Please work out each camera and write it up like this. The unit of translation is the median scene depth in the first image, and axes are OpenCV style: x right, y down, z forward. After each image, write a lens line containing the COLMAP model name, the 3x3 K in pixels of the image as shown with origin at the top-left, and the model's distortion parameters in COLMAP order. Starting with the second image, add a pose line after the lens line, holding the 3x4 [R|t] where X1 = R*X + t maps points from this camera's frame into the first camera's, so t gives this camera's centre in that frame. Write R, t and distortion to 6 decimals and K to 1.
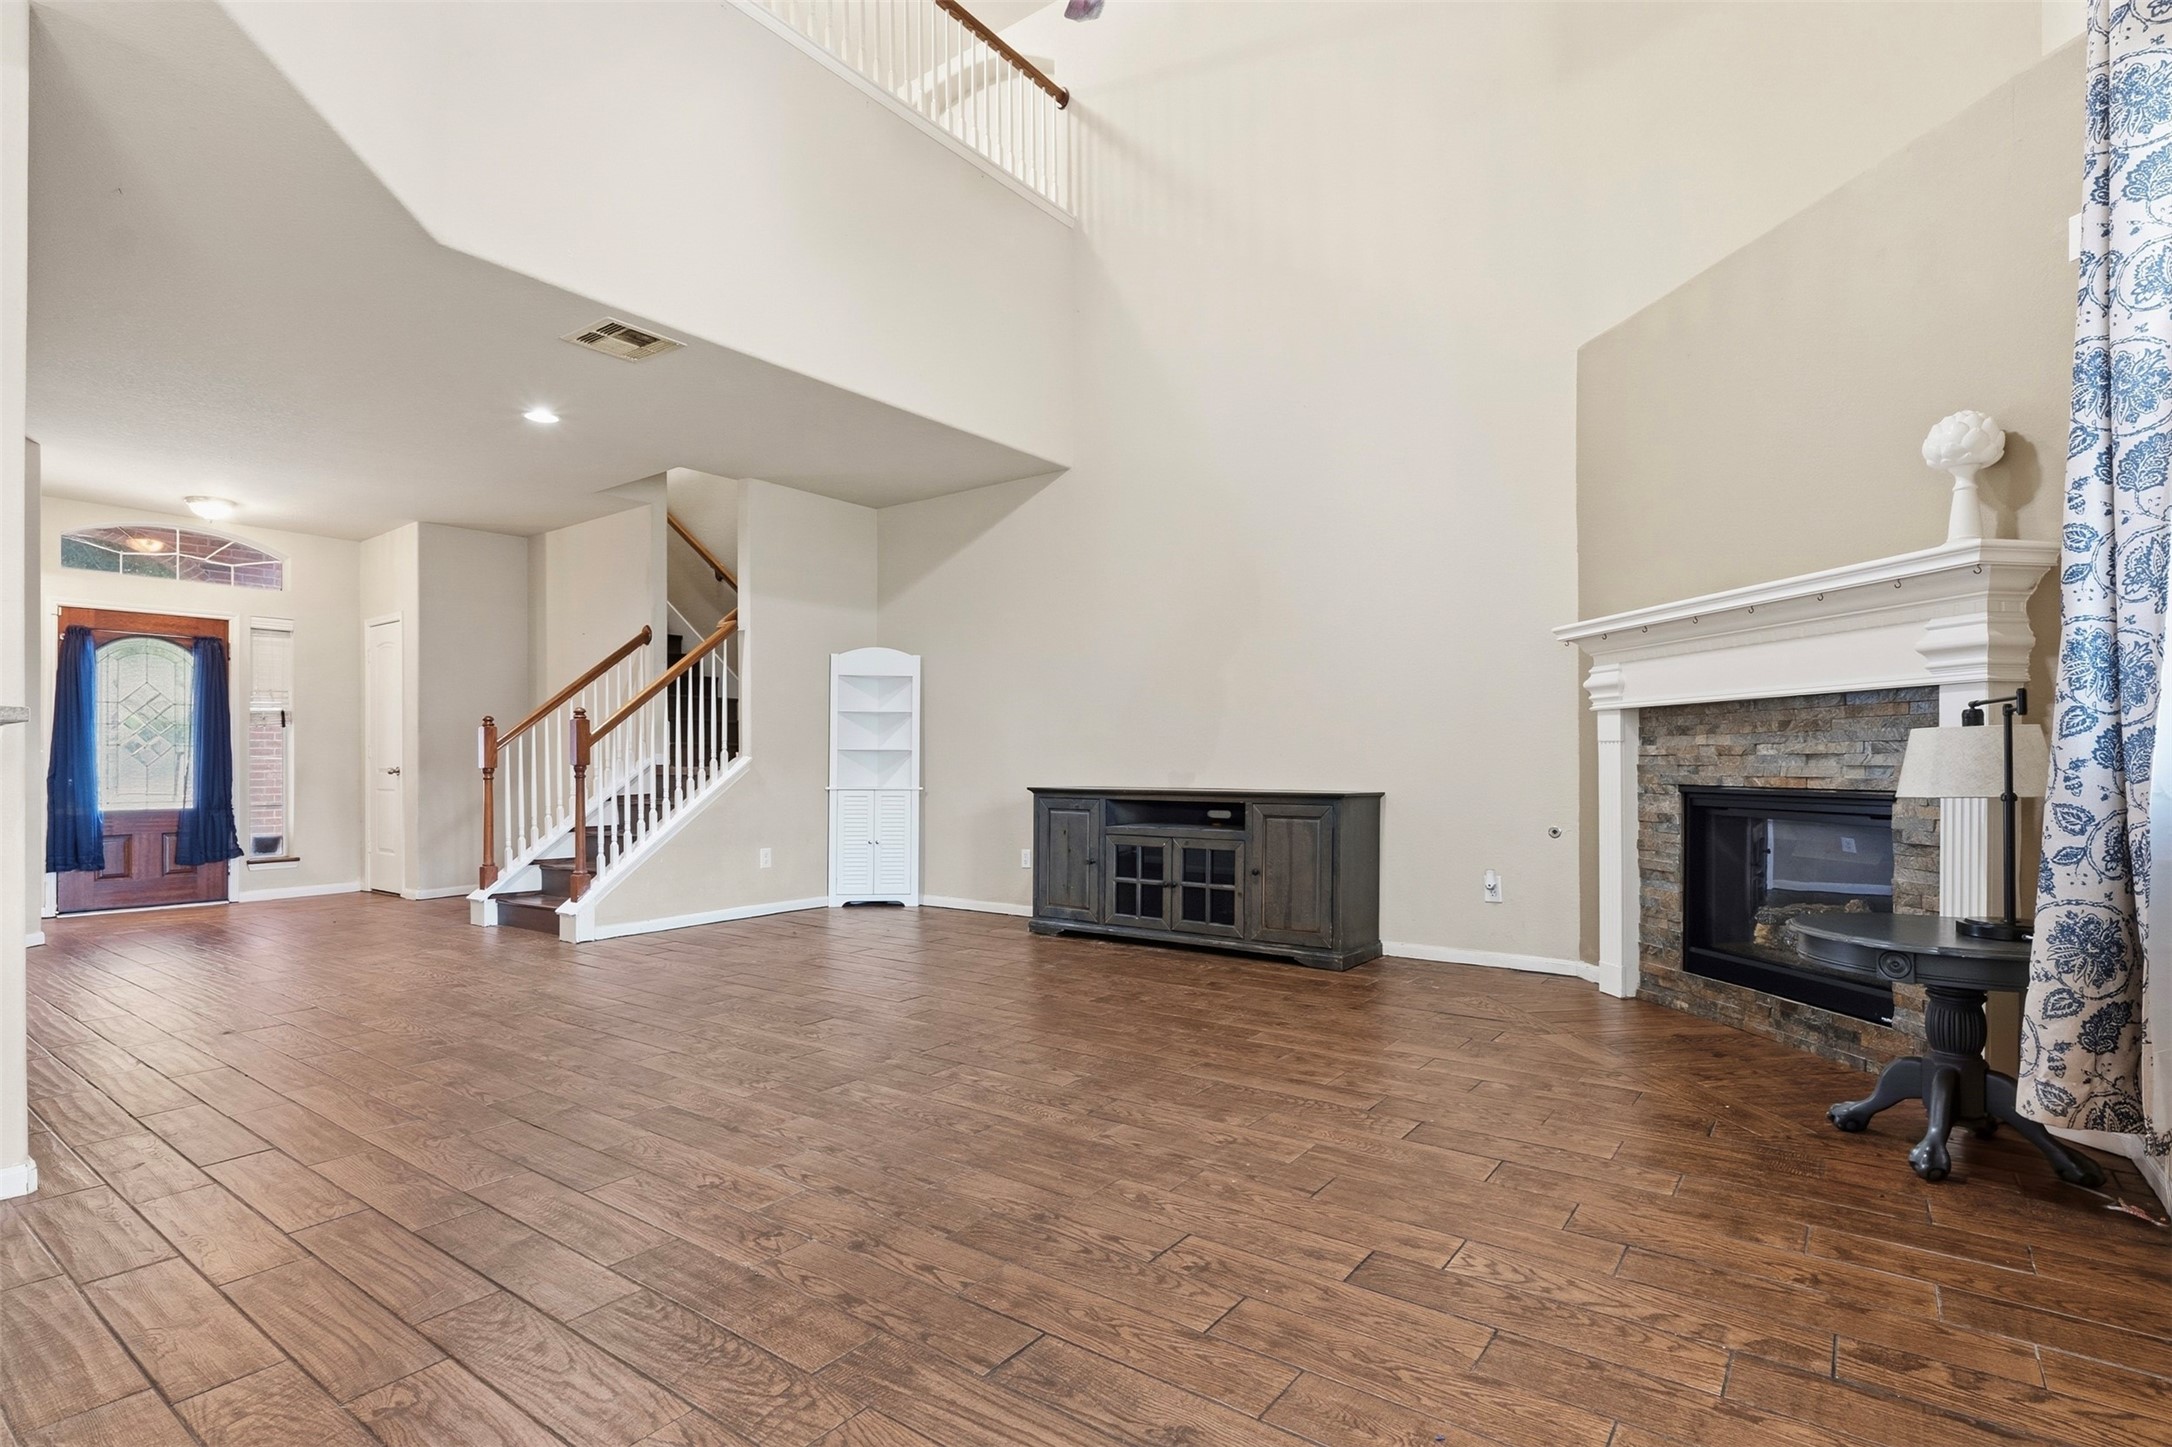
lens RADIAL K [[1034.2, 0, 1077.5], [0, 1034.2, 756.4], [0, 0, 1]] dist [-0.004977, -0.000662]
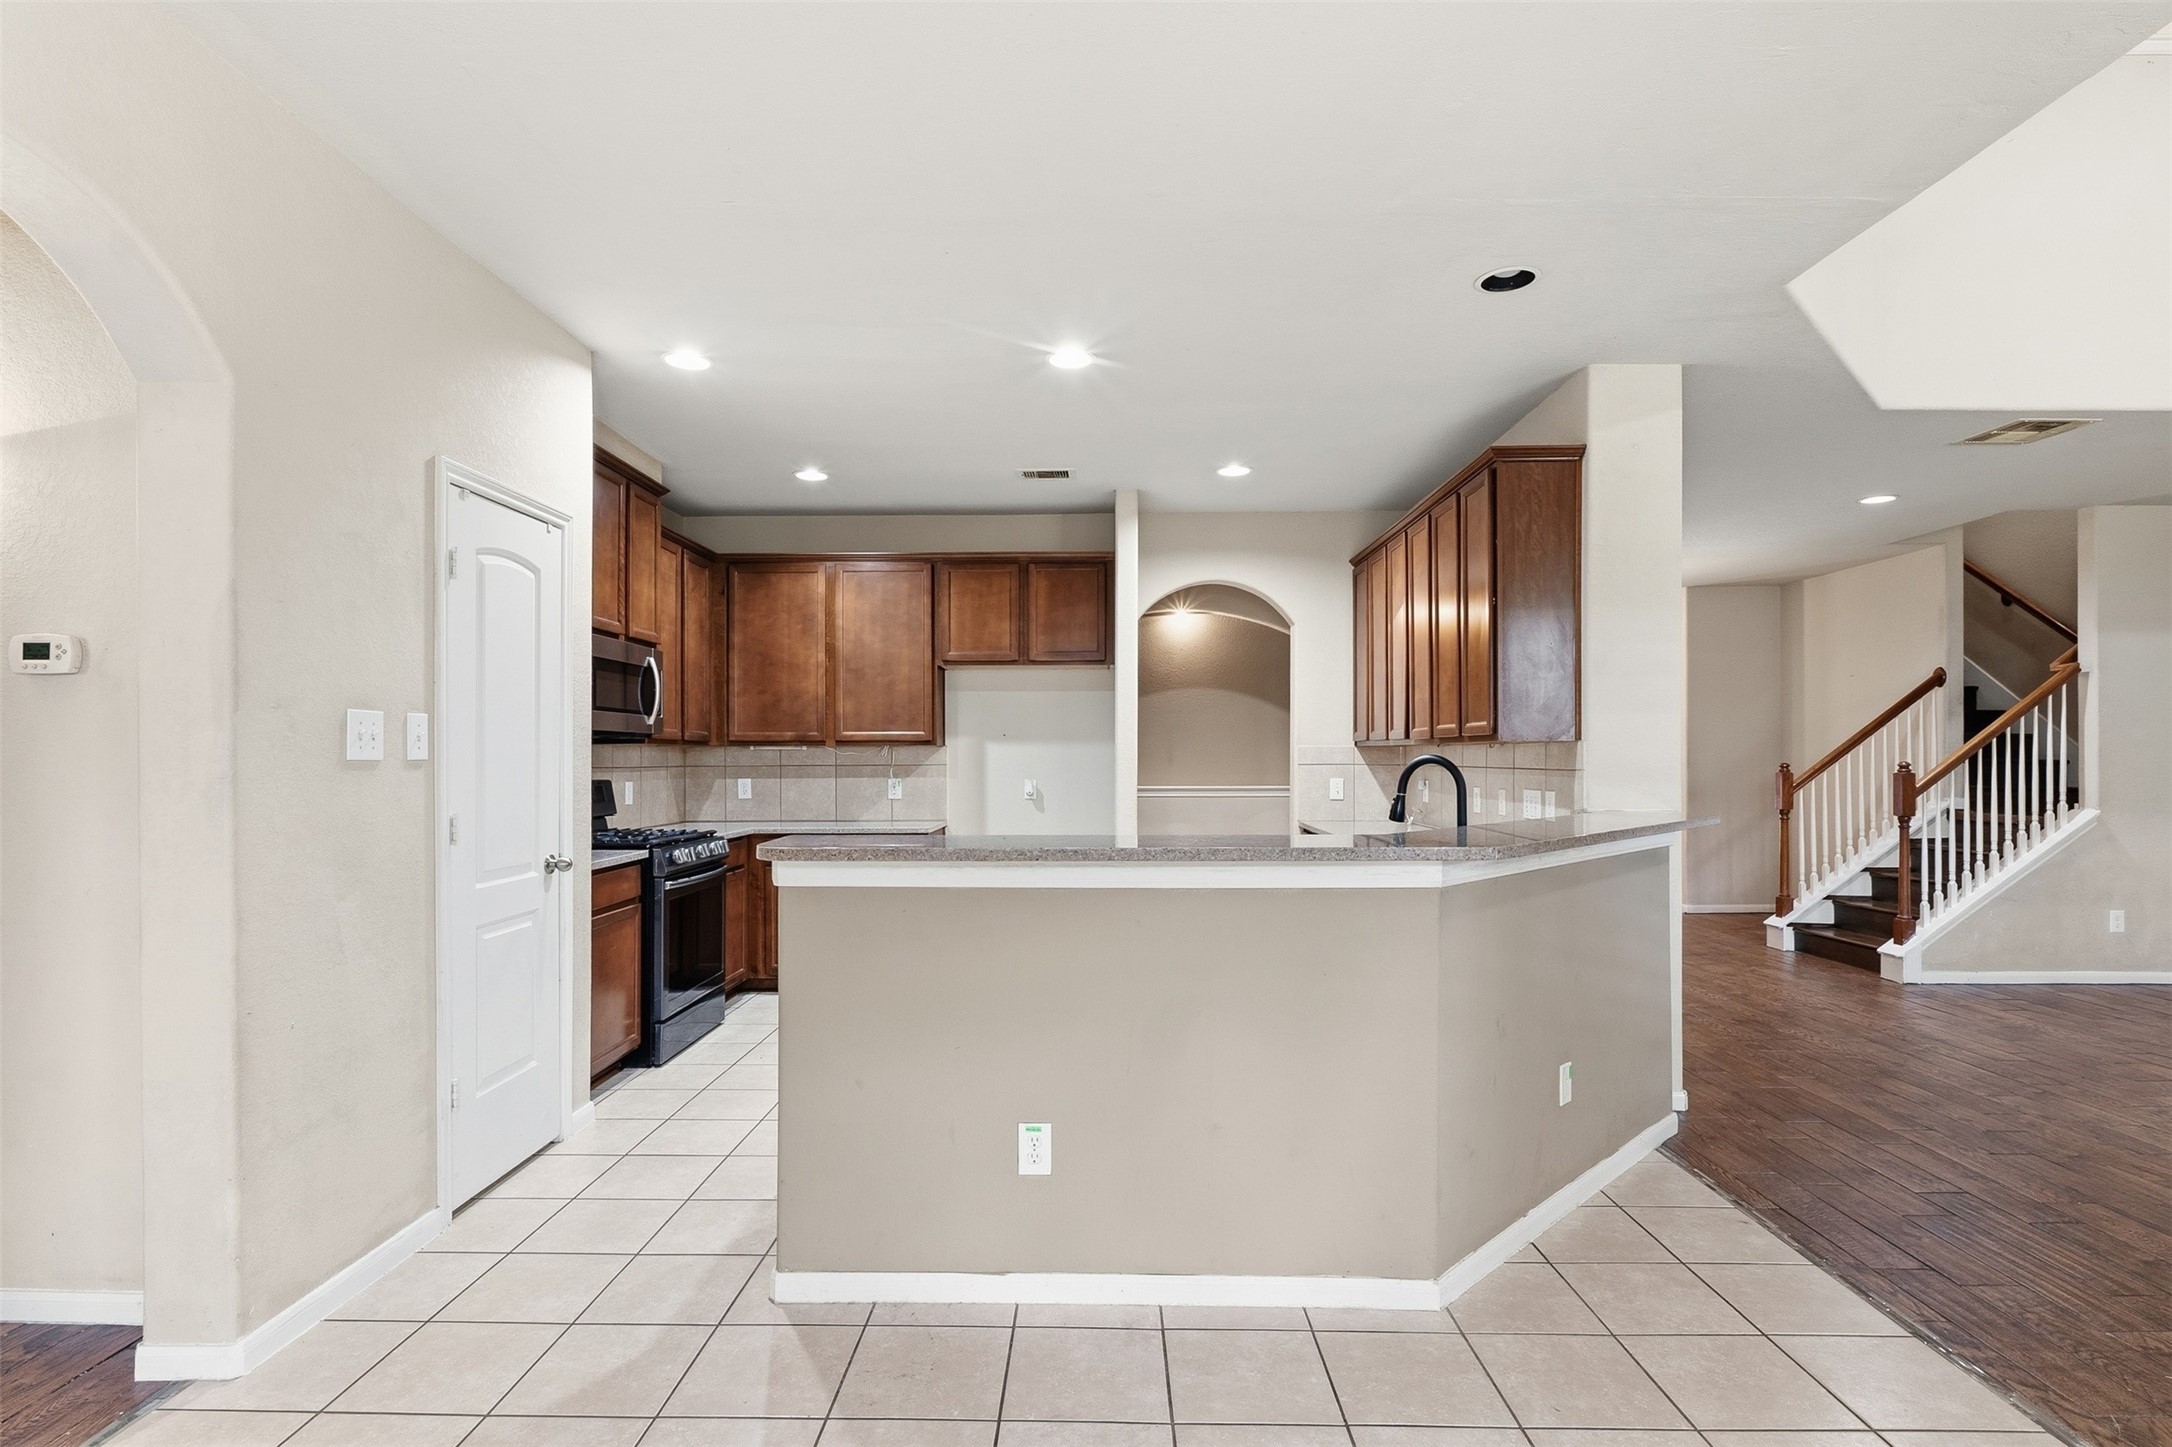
lens RADIAL K [[1046.1, 0, 1130.4], [0, 1046.1, 755.9], [0, 0, 1]] dist [-0.001273, -0.000052]
pose [[0.596805, 0.001969, -0.802384, -0.085088], [-0.000748, 0.999998, 0.001898, -0.048587], [0.802386, -0.000533, 0.596806, -0.247572]]
